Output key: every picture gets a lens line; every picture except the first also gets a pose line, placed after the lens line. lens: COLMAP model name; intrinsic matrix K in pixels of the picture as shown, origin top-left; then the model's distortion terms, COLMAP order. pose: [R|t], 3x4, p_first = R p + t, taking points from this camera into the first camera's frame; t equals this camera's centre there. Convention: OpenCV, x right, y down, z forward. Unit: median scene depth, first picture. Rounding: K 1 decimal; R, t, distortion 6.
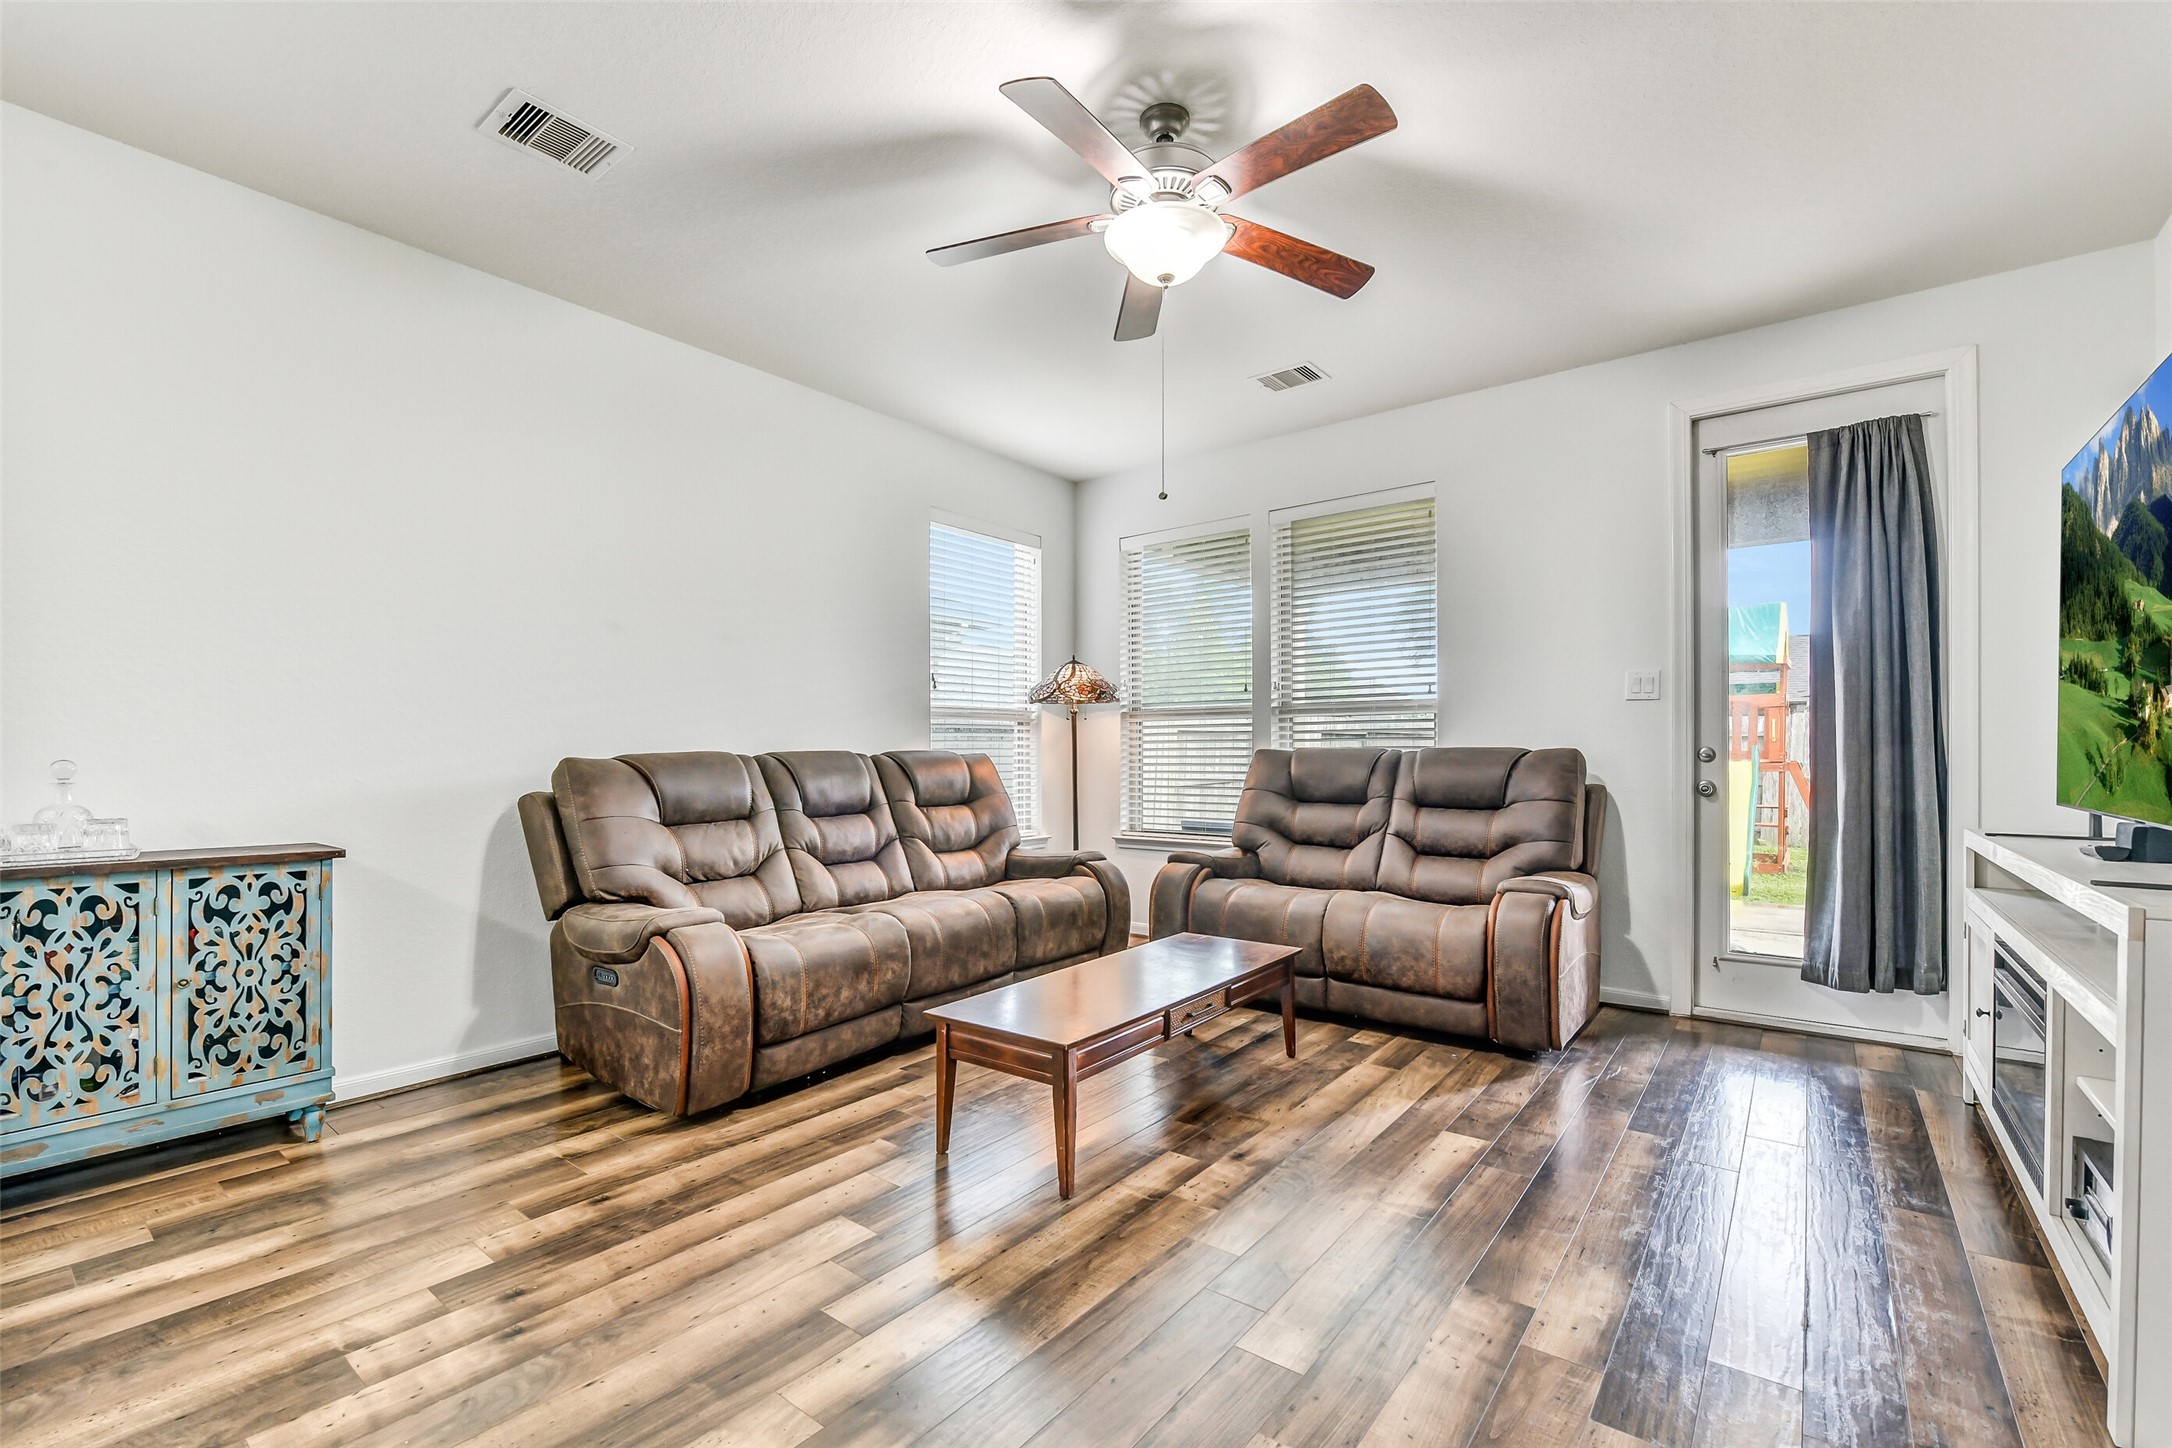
lens RADIAL K [[930.9, 0, 1097.8], [0, 930.9, 753.2], [0, 0, 1]] dist [-0.001883, -0.000230]
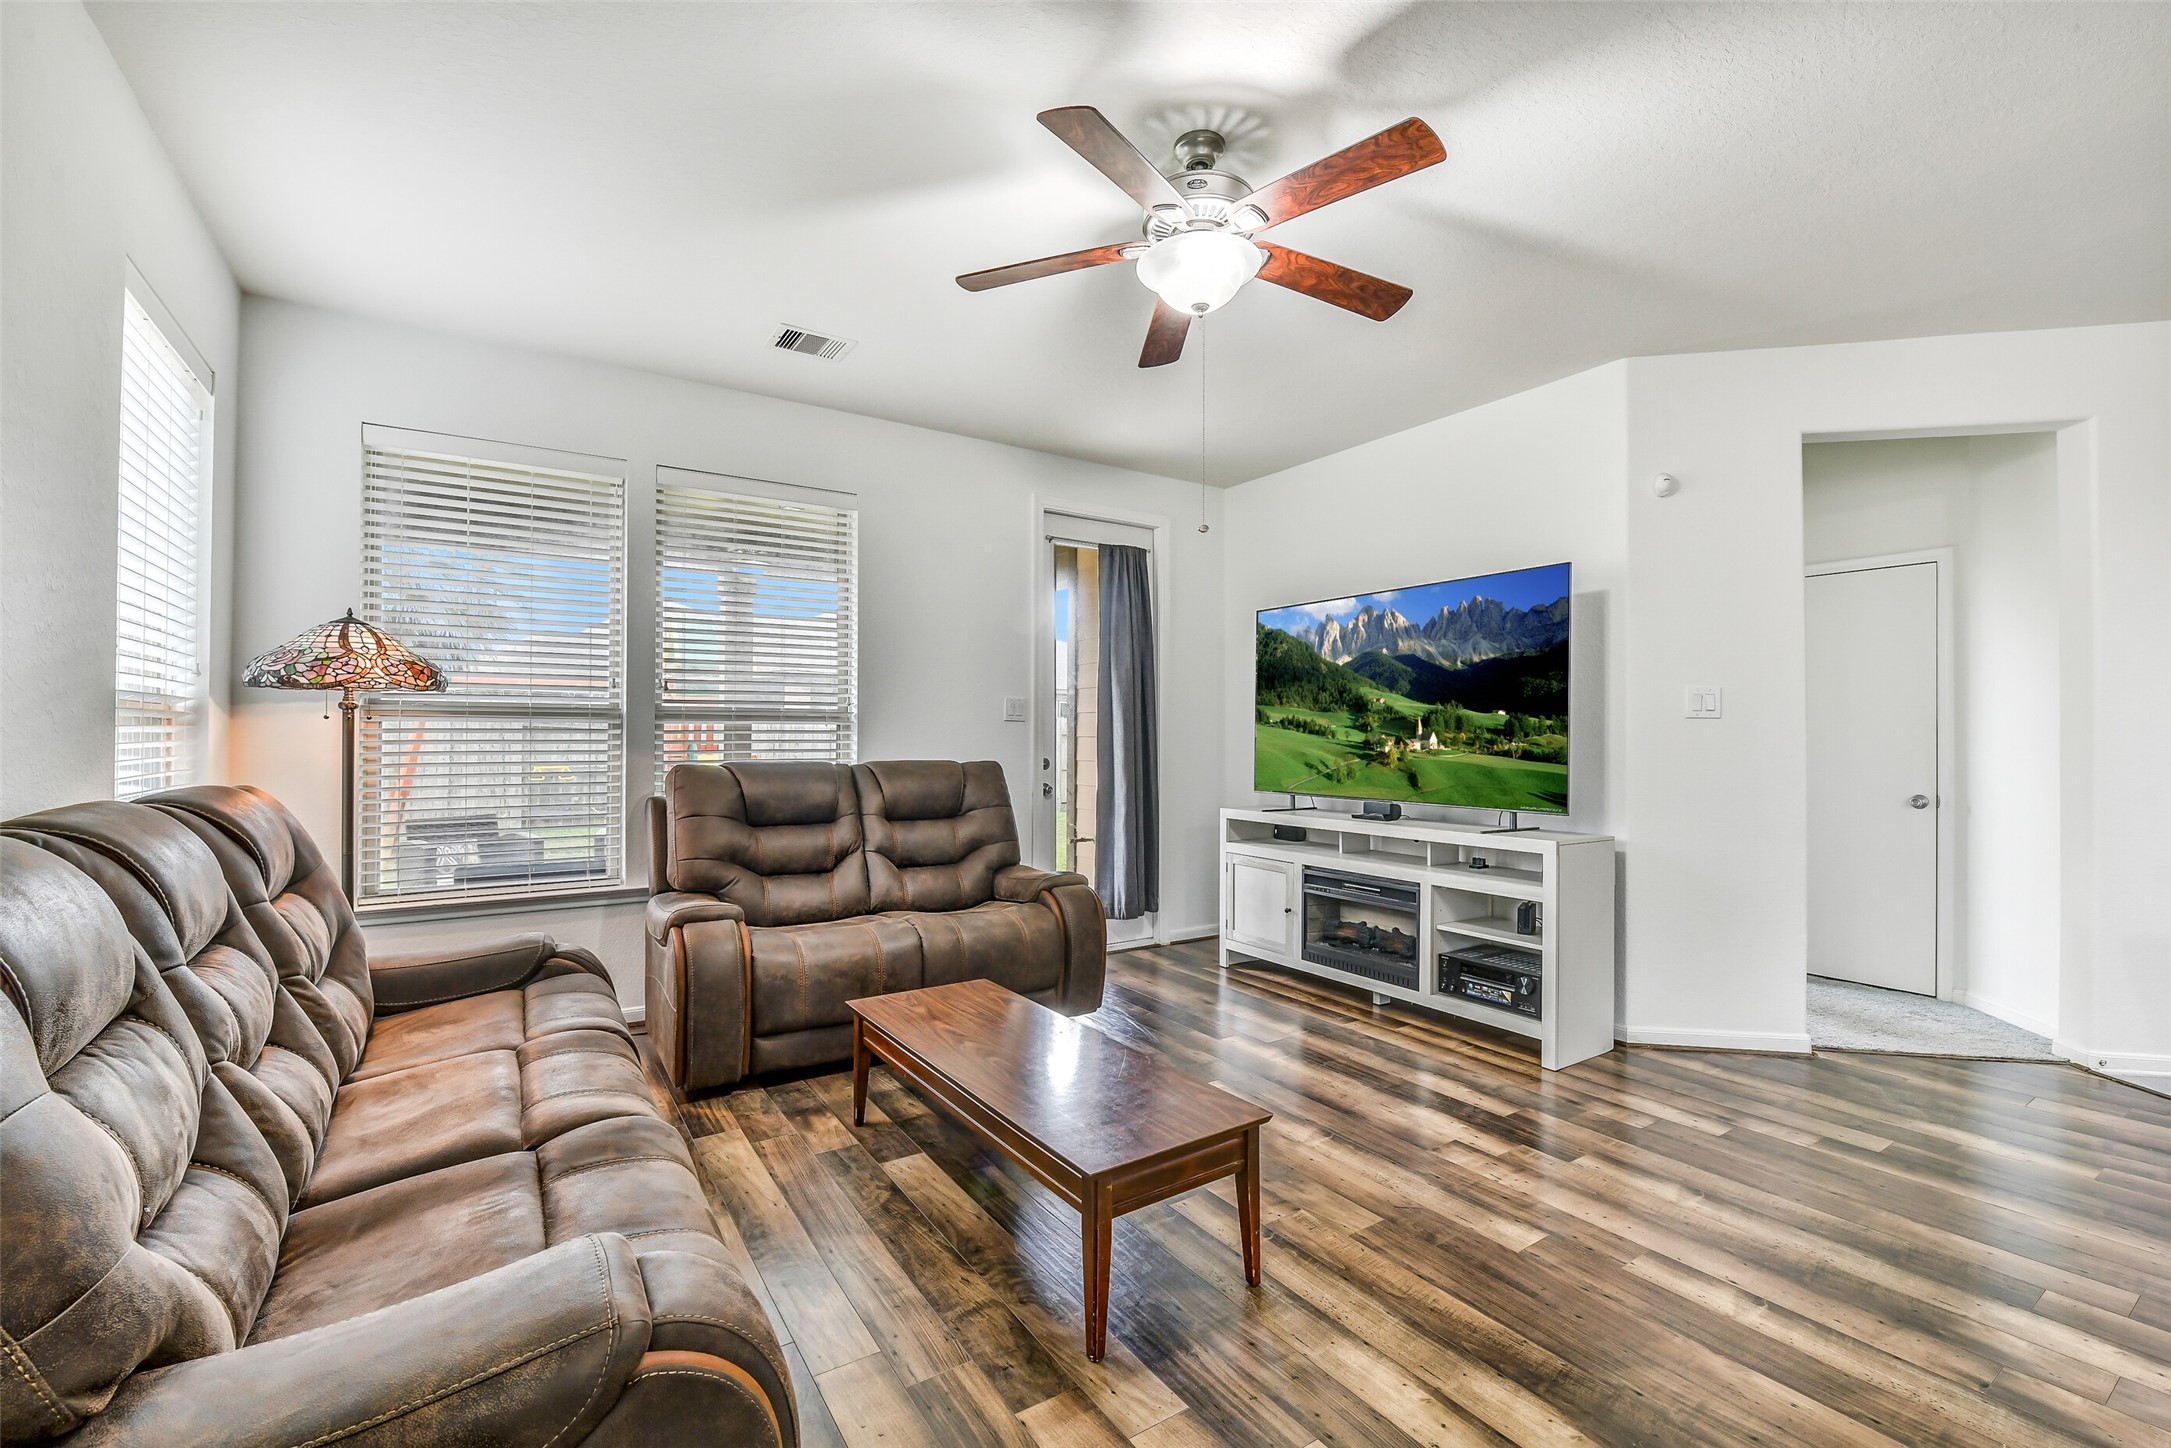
lens RADIAL K [[915.6, 0, 1085.5], [0, 915.6, 724.0], [0, 0, 1]] dist [0.000857, 0.000040]
pose [[0.326186, 0.014256, 0.945198, -0.548180], [-0.001319, 0.999892, -0.014625, -0.034116], [-0.945305, 0.003523, 0.326170, 0.499228]]
